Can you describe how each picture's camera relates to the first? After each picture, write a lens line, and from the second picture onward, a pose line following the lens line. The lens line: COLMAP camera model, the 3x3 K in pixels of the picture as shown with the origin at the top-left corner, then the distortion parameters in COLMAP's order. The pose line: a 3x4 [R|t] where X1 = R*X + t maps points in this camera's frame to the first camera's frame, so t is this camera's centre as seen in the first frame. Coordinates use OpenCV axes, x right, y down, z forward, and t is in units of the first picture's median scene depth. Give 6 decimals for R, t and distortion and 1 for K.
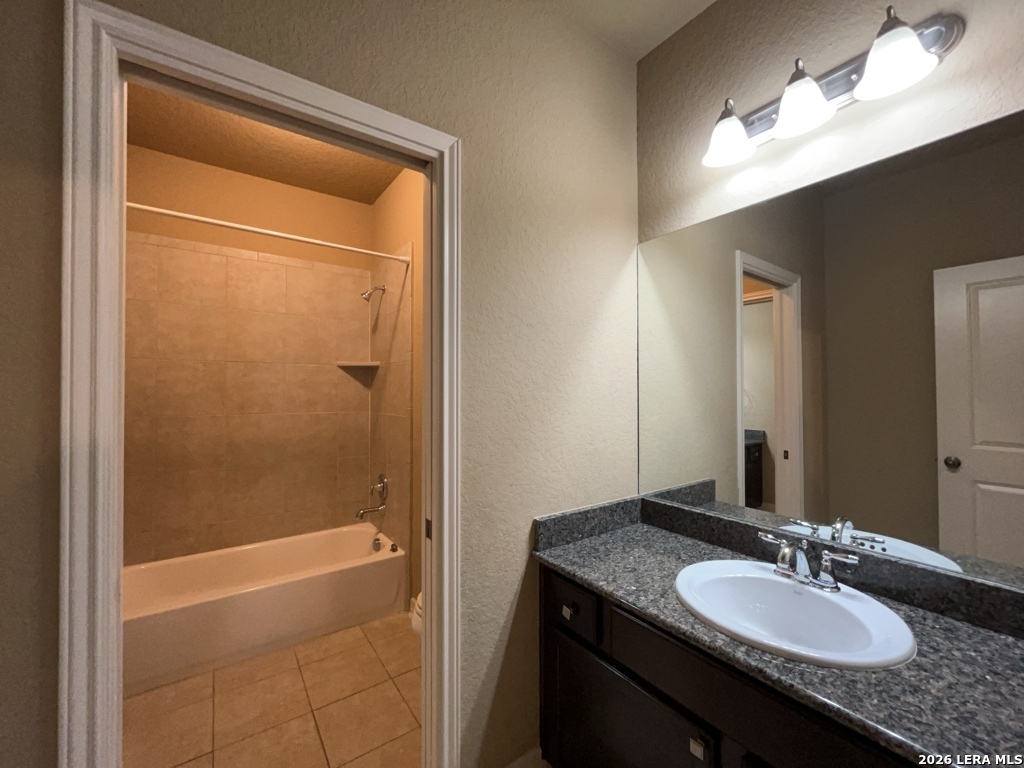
lens RADIAL K [[413.2, 0, 511.2], [0, 413.2, 386.9], [0, 0, 1]] dist [-0.000912, 0.000251]
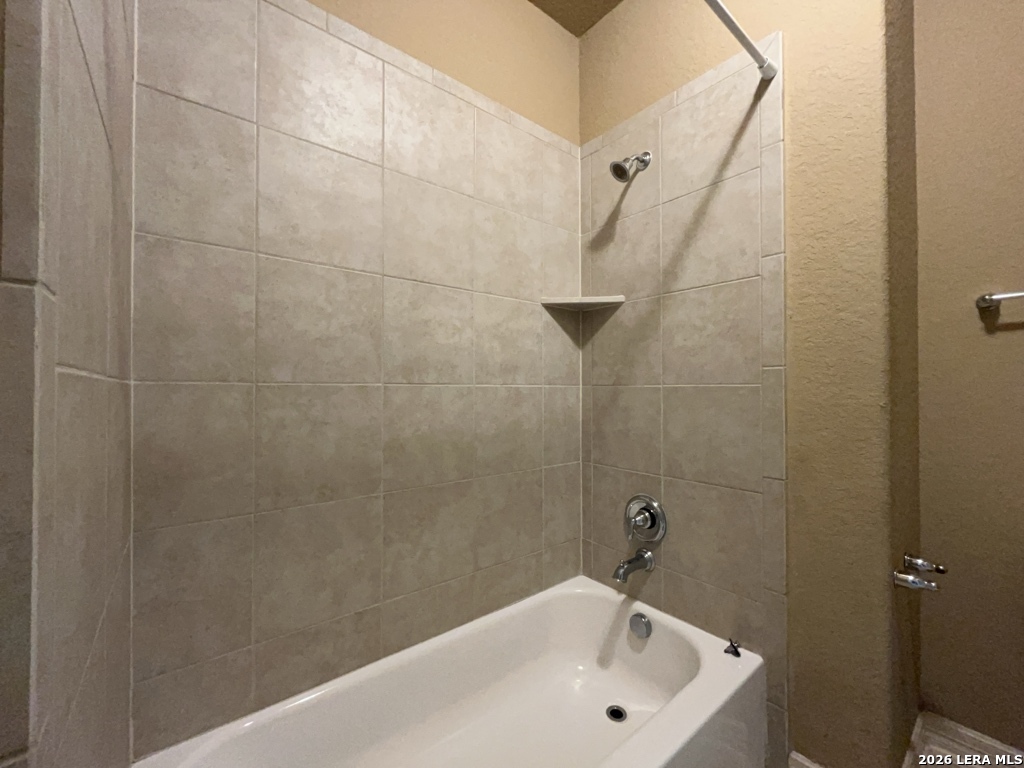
lens RADIAL K [[413.2, 0, 514.2], [0, 413.2, 384.8], [0, 0, 1]] dist [-0.000912, 0.000251]
pose [[0.998275, -0.001822, 0.058682, -0.527235], [0.001714, 0.999997, 0.001898, 0.062985], [-0.058685, -0.001794, 0.998275, 0.469648]]
